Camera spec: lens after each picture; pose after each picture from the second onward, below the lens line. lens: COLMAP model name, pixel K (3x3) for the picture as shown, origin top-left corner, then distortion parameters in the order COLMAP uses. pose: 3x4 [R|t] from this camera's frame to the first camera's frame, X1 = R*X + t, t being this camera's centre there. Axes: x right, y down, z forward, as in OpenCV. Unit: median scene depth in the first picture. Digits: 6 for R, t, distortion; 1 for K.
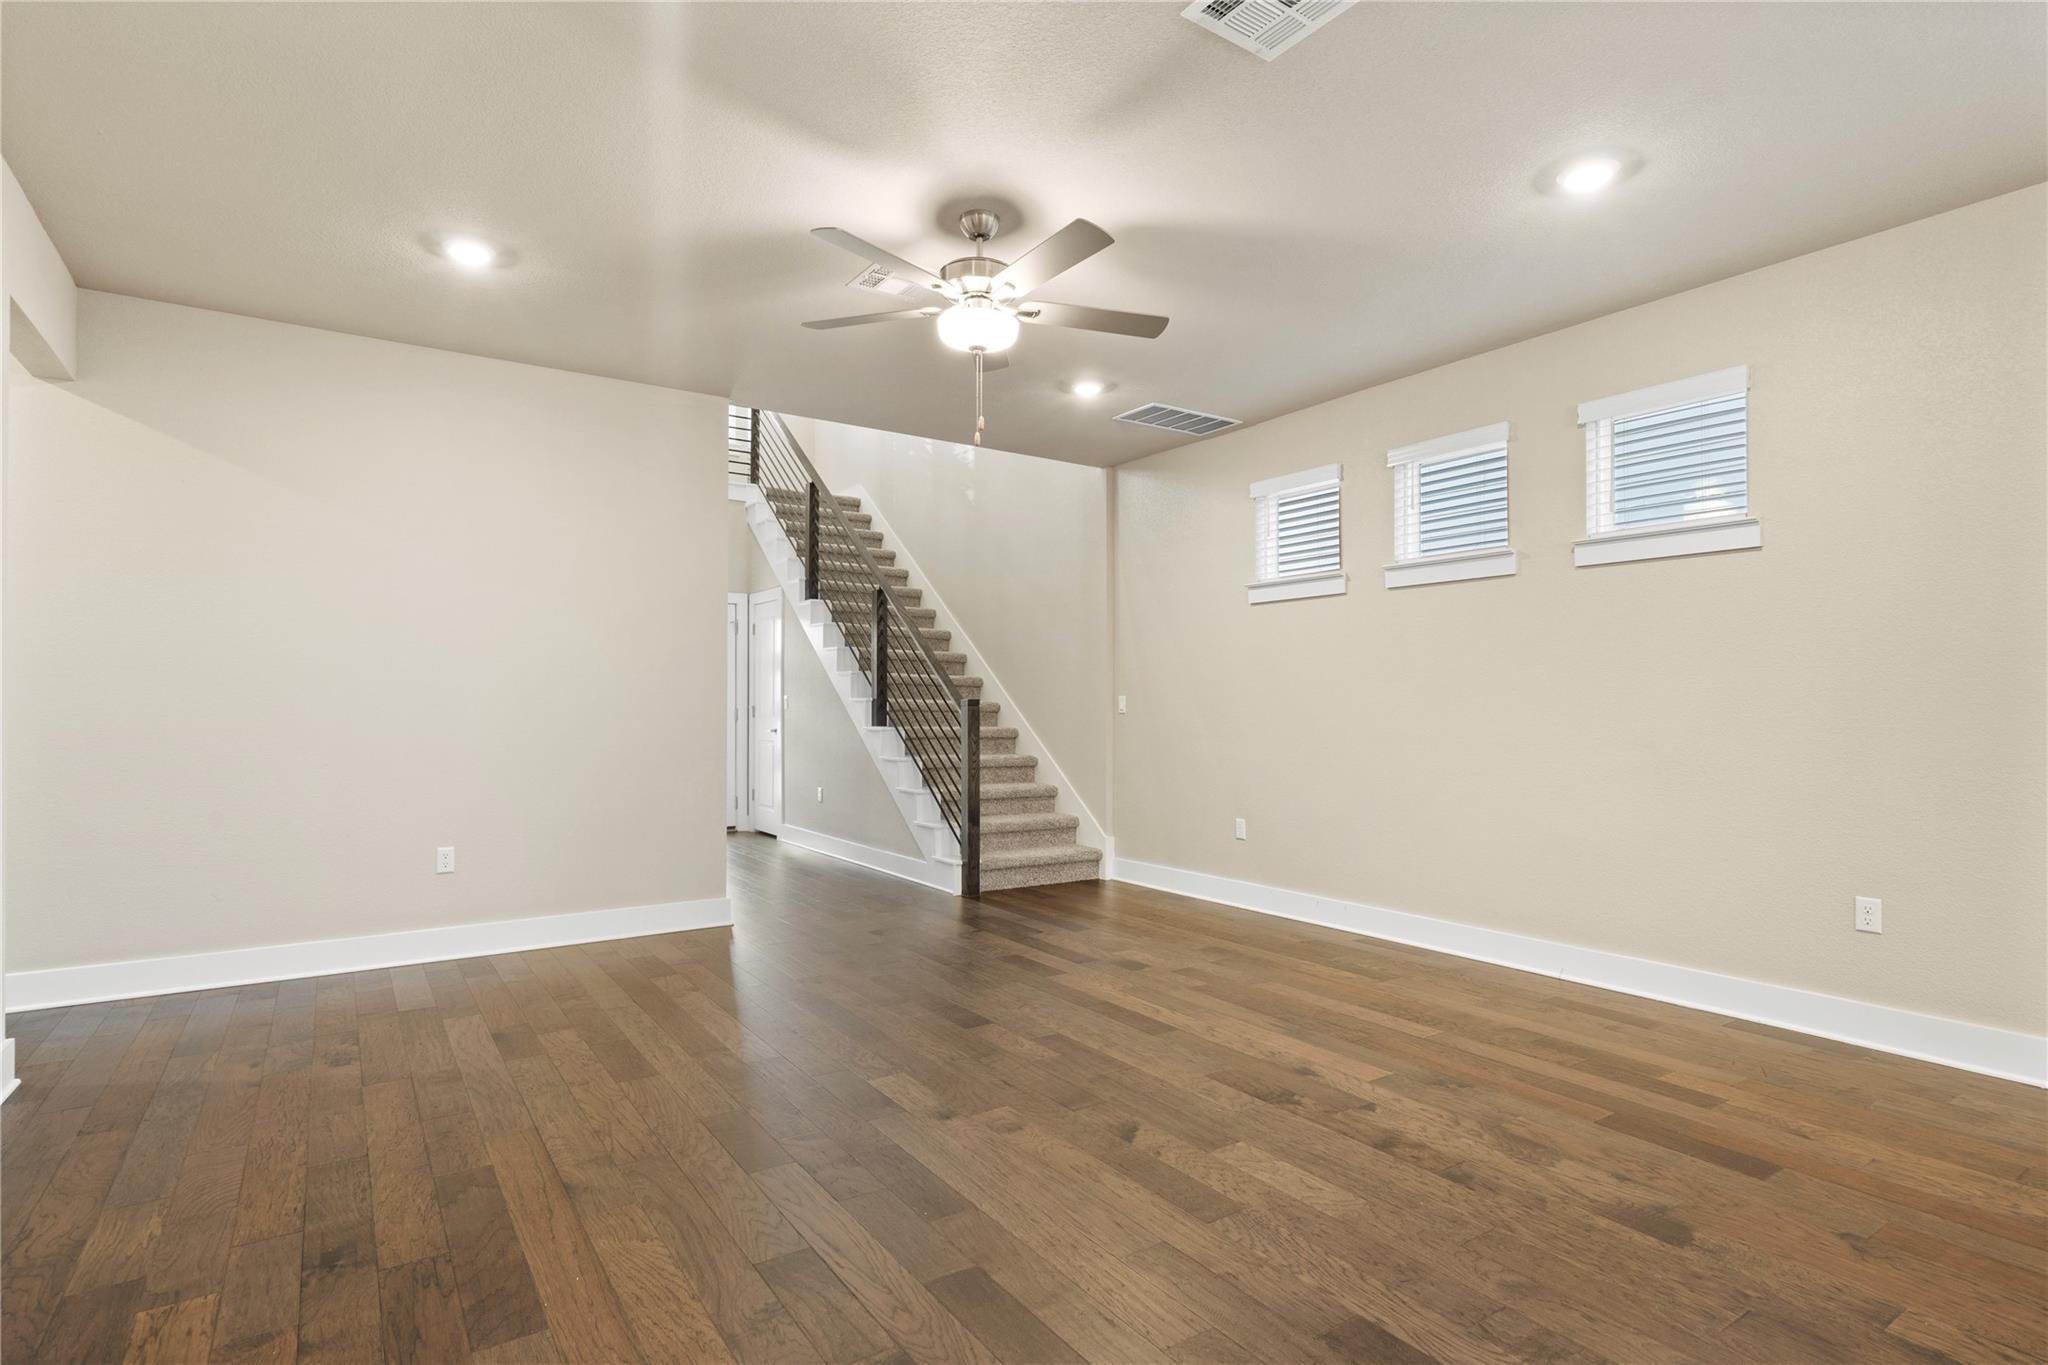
lens RADIAL K [[1027.7, 0, 1008.3], [0, 1027.7, 696.3], [0, 0, 1]] dist [0.004075, 0.001151]
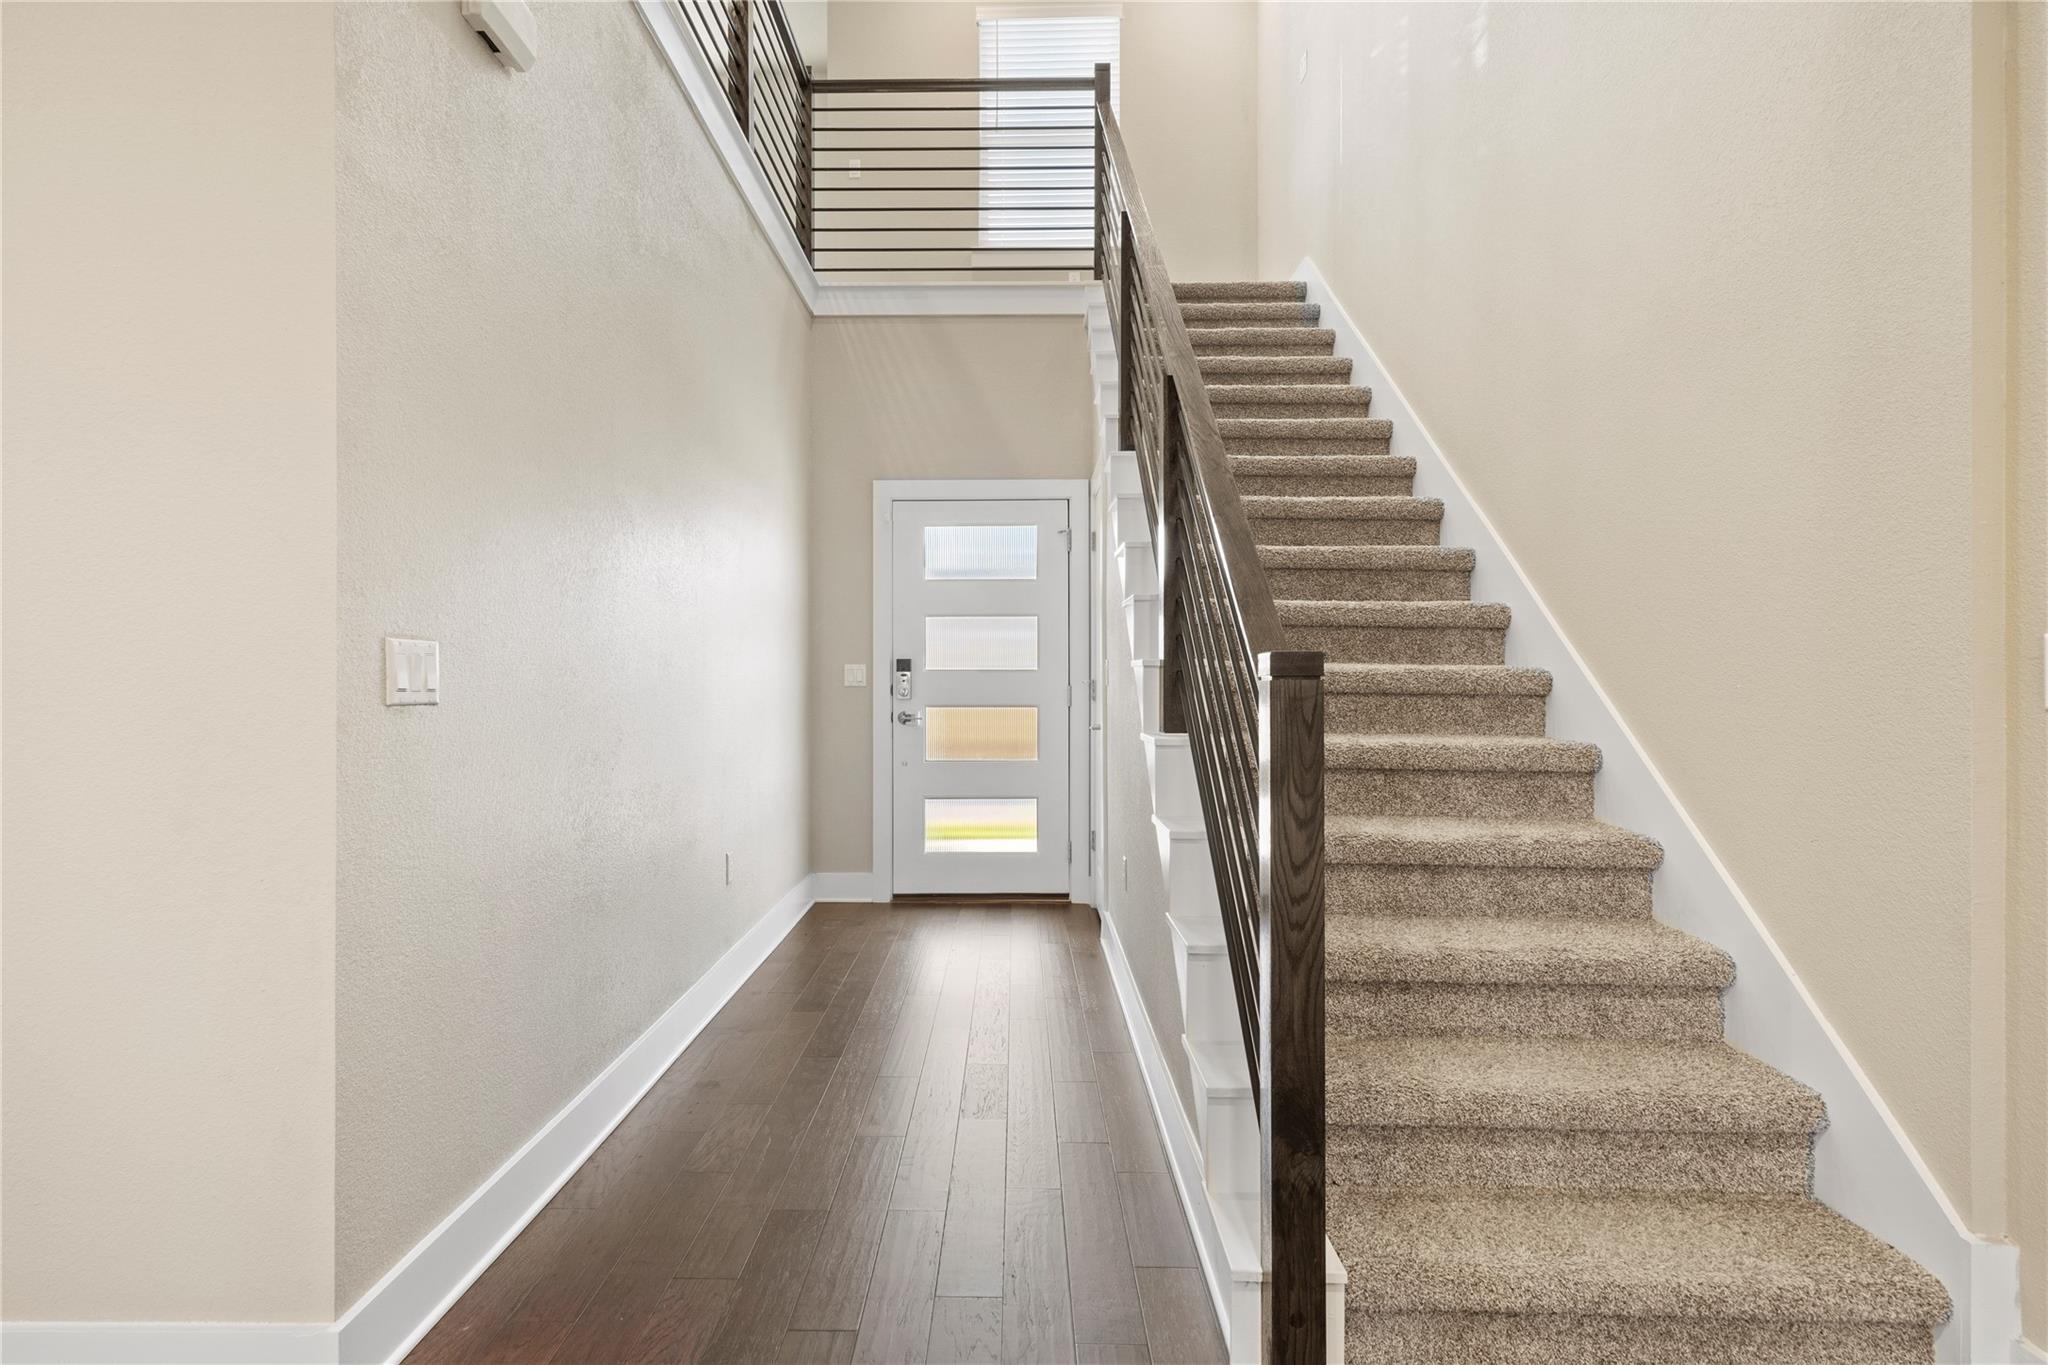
lens RADIAL K [[1073.3, 0, 1016.6], [0, 1073.3, 676.8], [0, 0, 1]] dist [-0.001565, 0.001118]
pose [[0.831477, -0.005233, -0.555534, 0.068663], [0.008791, 0.999954, 0.003738, 0.009136], [0.555489, -0.007992, 0.831485, 0.913509]]
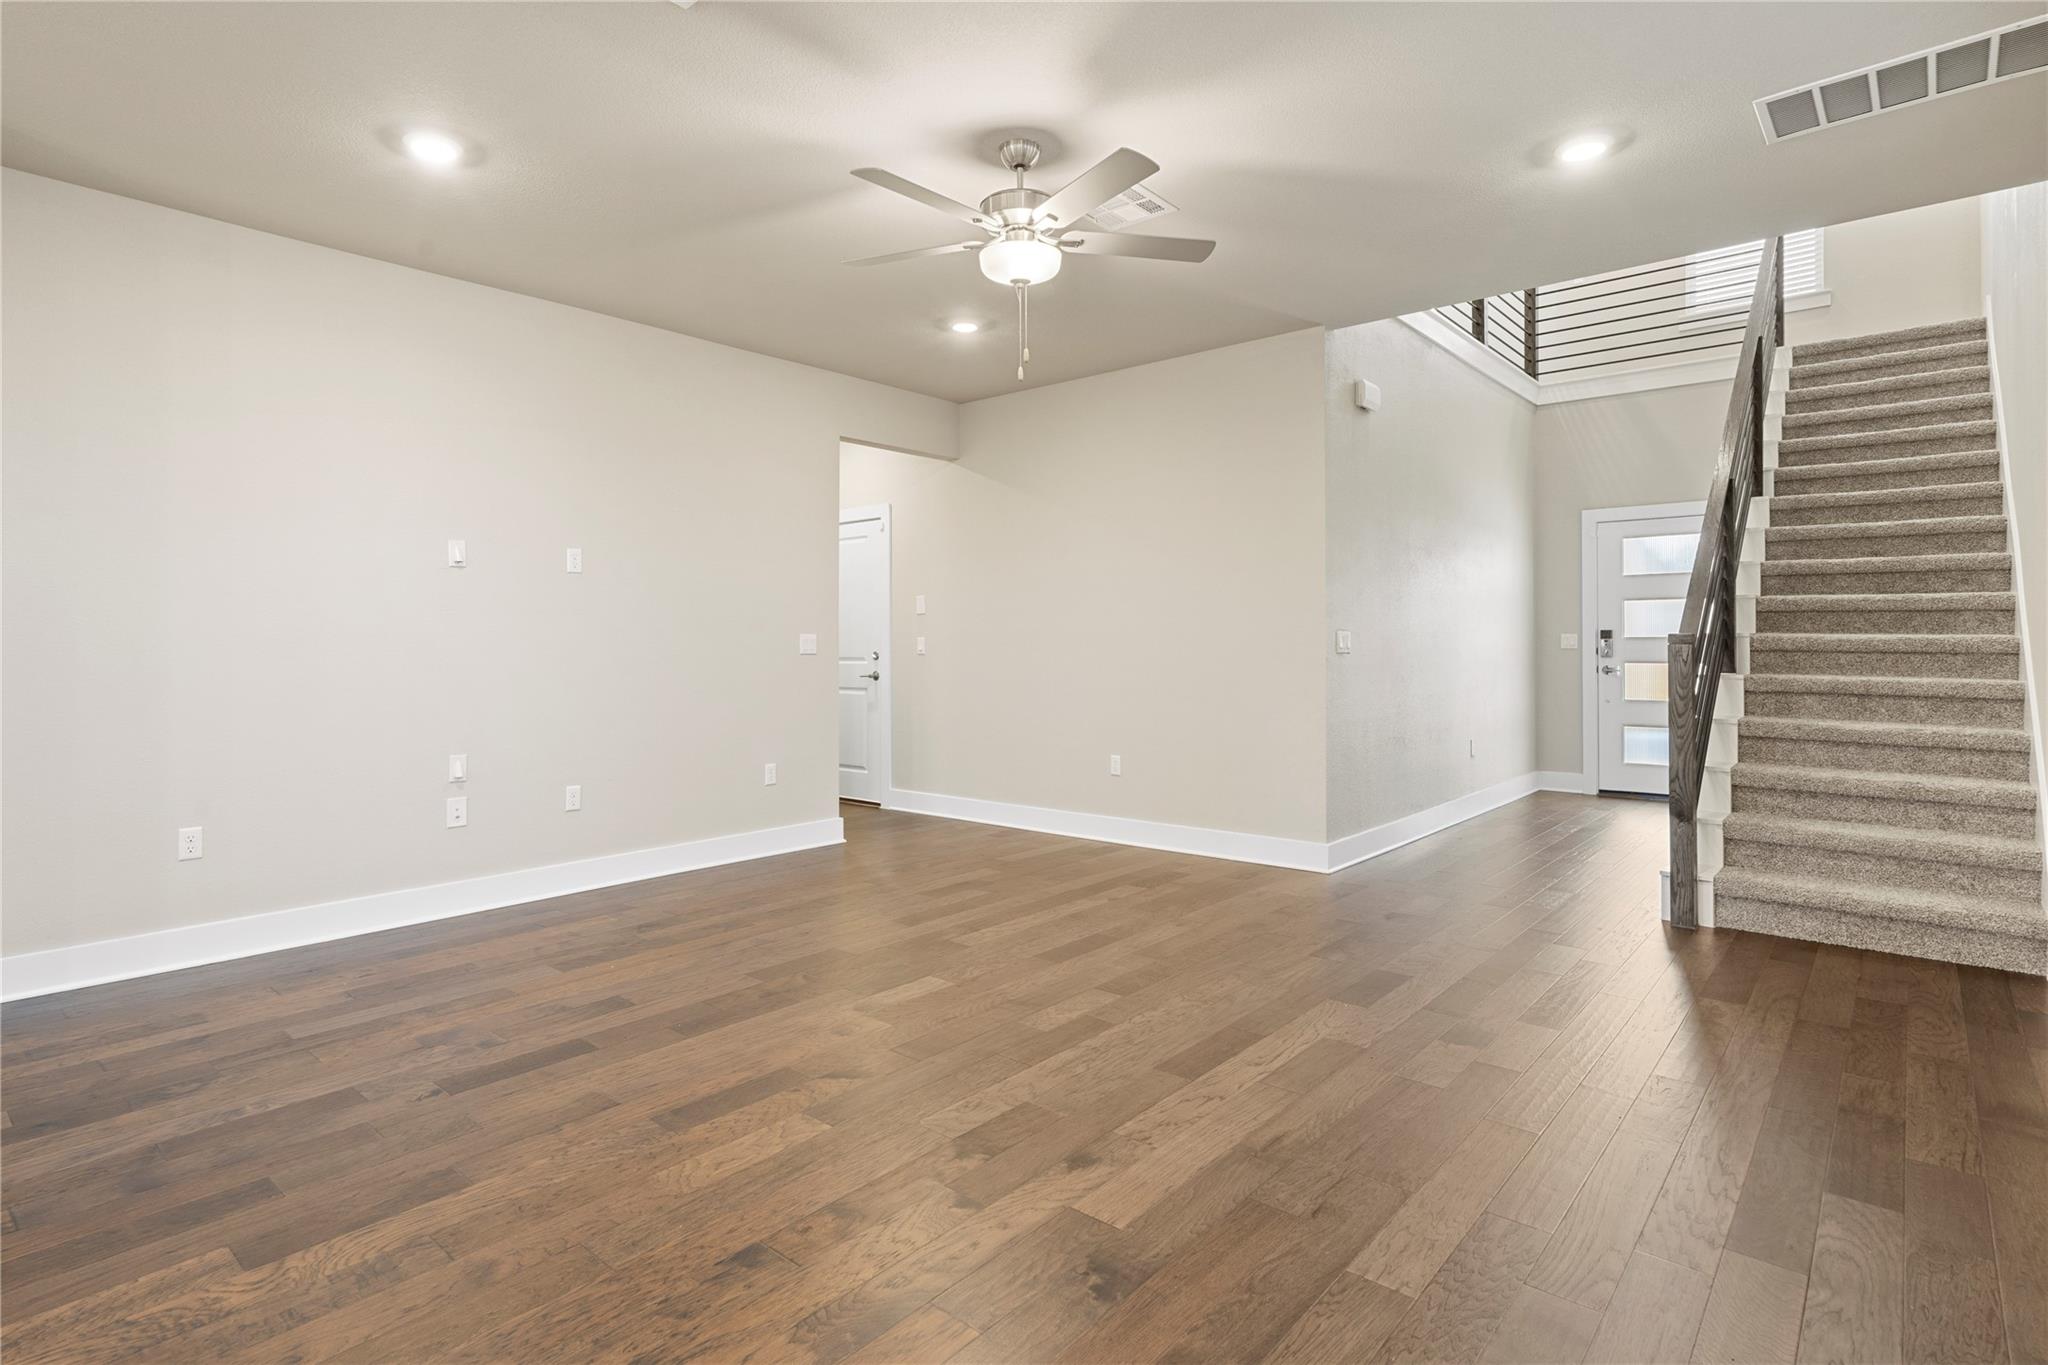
lens RADIAL K [[1027.7, 0, 1006.7], [0, 1027.7, 639.5], [0, 0, 1]] dist [0.004075, 0.001151]
pose [[0.264012, -0.009353, -0.964474, 0.611034], [0.012504, 0.999902, -0.006274, 0.006476], [0.964438, -0.010404, 0.264103, 0.488328]]
